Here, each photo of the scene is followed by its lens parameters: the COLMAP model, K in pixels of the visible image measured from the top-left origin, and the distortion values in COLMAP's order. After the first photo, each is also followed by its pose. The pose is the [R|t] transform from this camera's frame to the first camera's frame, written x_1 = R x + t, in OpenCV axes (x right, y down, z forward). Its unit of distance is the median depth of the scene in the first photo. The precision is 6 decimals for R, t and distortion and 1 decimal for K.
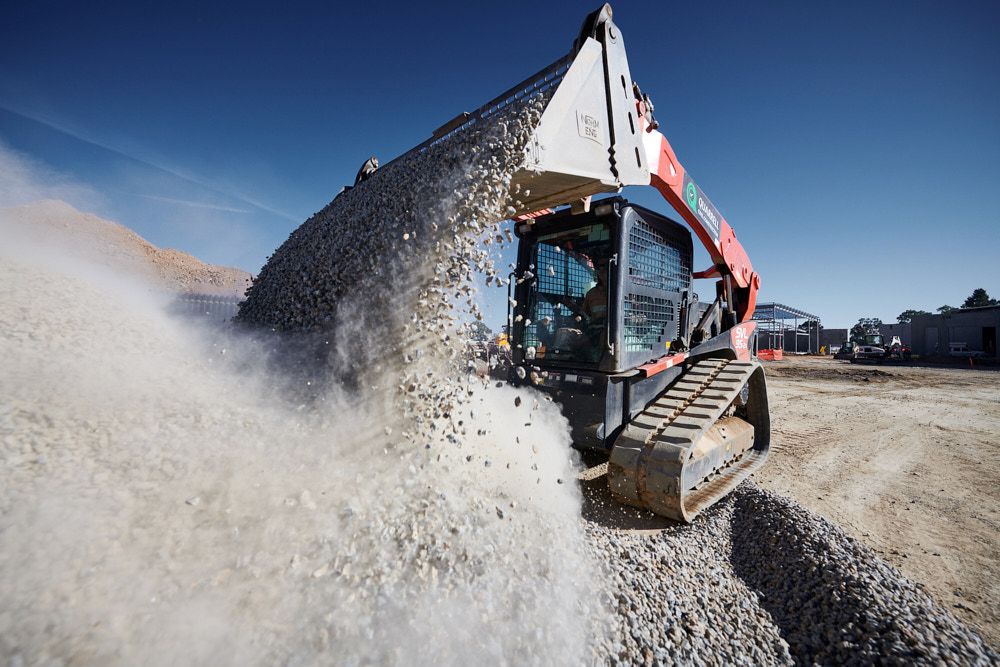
lens RADIAL K [[398.6, 0, 499.8], [0, 398.6, 318.8], [0, 0, 1]] dist [0.000587, 0.000091]
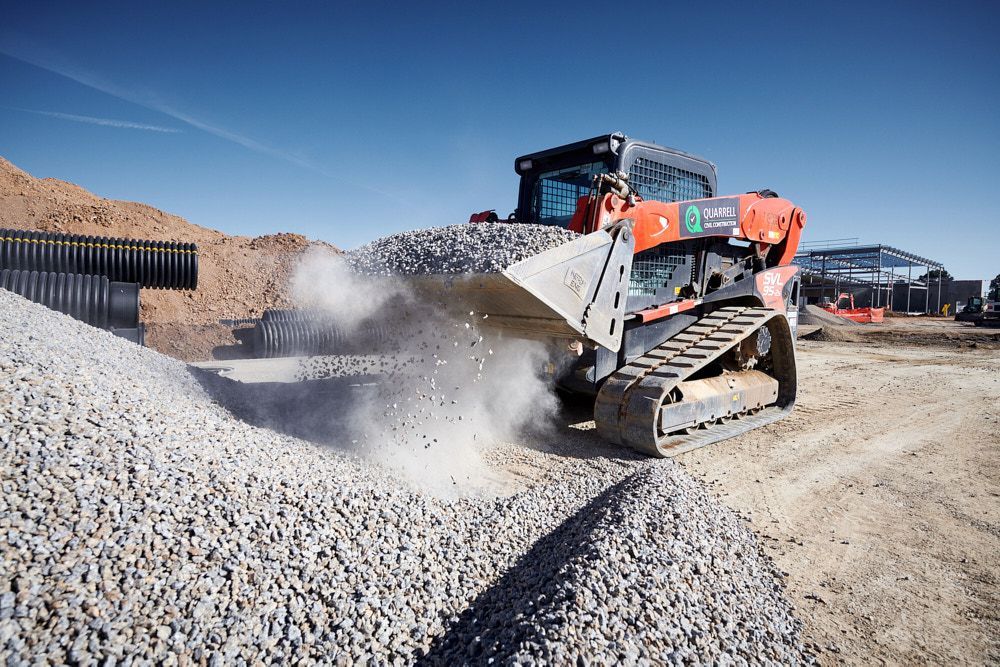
lens RADIAL K [[528.5, 0, 499.5], [0, 528.5, 312.2], [0, 0, 1]] dist [-0.003158, -0.001149]
pose [[0.999664, -0.001324, -0.025901, 0.385794], [0.003358, 0.996896, 0.078662, 0.044307], [0.025717, -0.078722, 0.996565, -0.020406]]
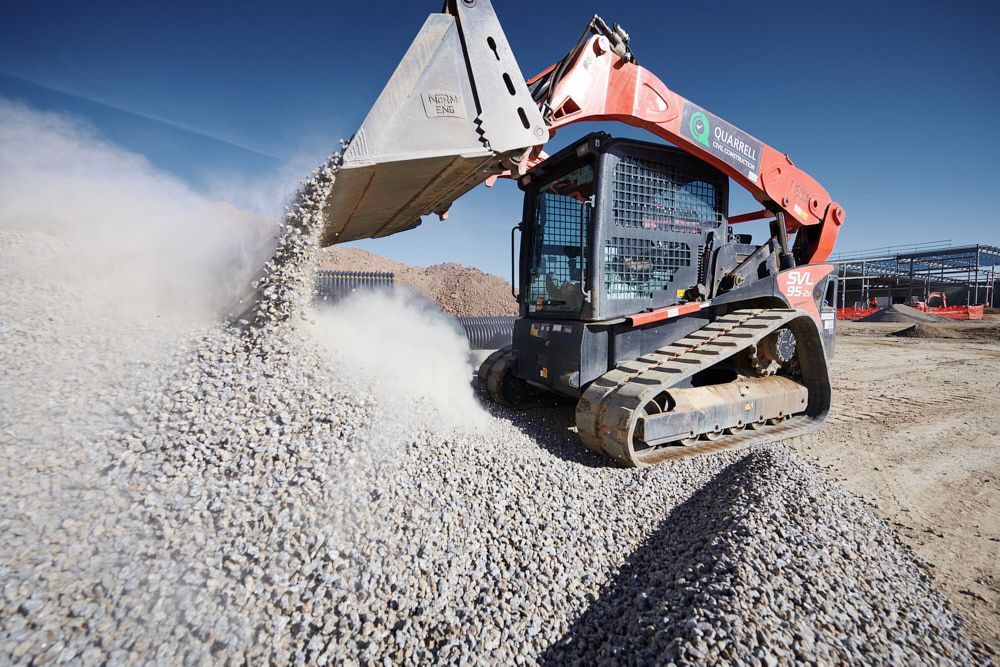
lens RADIAL K [[398.6, 0, 499.8], [0, 398.6, 318.8], [0, 0, 1]] dist [0.000587, 0.000091]
pose [[0.962717, -0.017762, -0.269927, 0.323362], [0.040201, 0.996156, 0.077830, 0.044710], [0.267507, -0.085780, 0.959730, 0.009340]]
